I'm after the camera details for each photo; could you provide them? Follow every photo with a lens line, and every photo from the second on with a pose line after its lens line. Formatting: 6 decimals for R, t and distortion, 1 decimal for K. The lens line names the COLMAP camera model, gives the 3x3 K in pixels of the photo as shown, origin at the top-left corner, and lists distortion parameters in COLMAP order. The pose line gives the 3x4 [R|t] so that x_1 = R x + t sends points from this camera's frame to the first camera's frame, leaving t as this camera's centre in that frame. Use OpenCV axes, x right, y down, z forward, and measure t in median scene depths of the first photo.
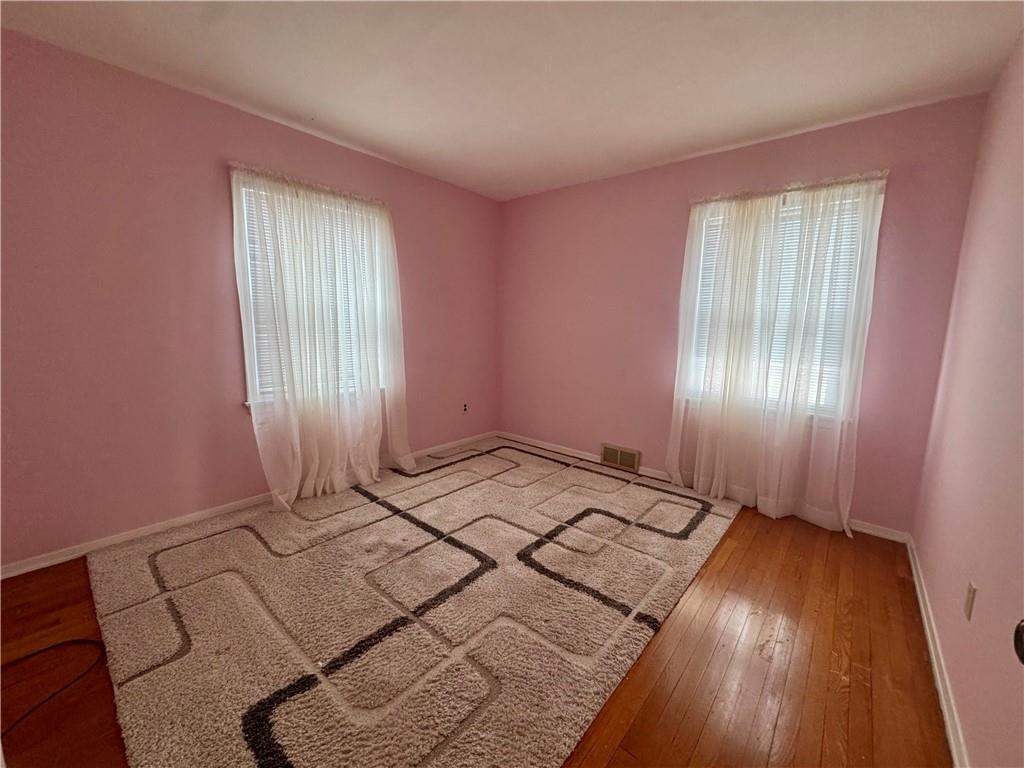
lens RADIAL K [[406.8, 0, 512.0], [0, 406.8, 384.0], [0, 0, 1]] dist [0.002203, 0.000171]
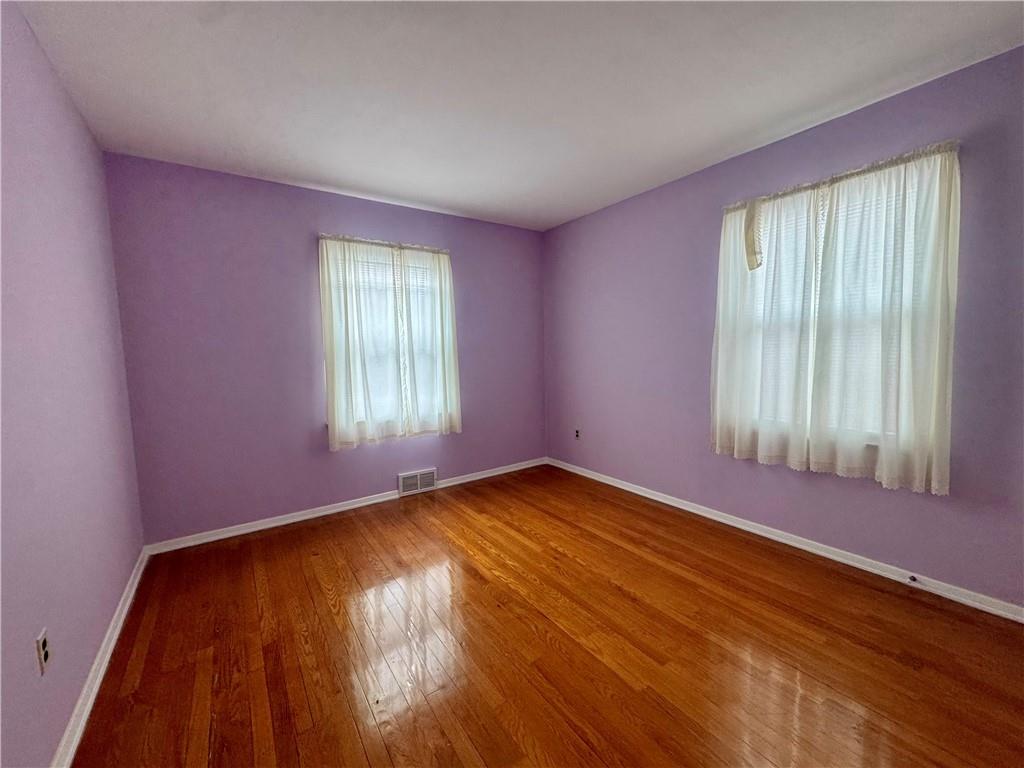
lens RADIAL K [[406.8, 0, 512.0], [0, 406.8, 384.0], [0, 0, 1]] dist [0.002203, 0.000171]
pose [[0.955140, -0.024166, -0.295167, 0.227468], [0.004671, 0.997770, -0.066576, 0.017176], [0.296118, 0.062211, 0.953123, -0.013746]]
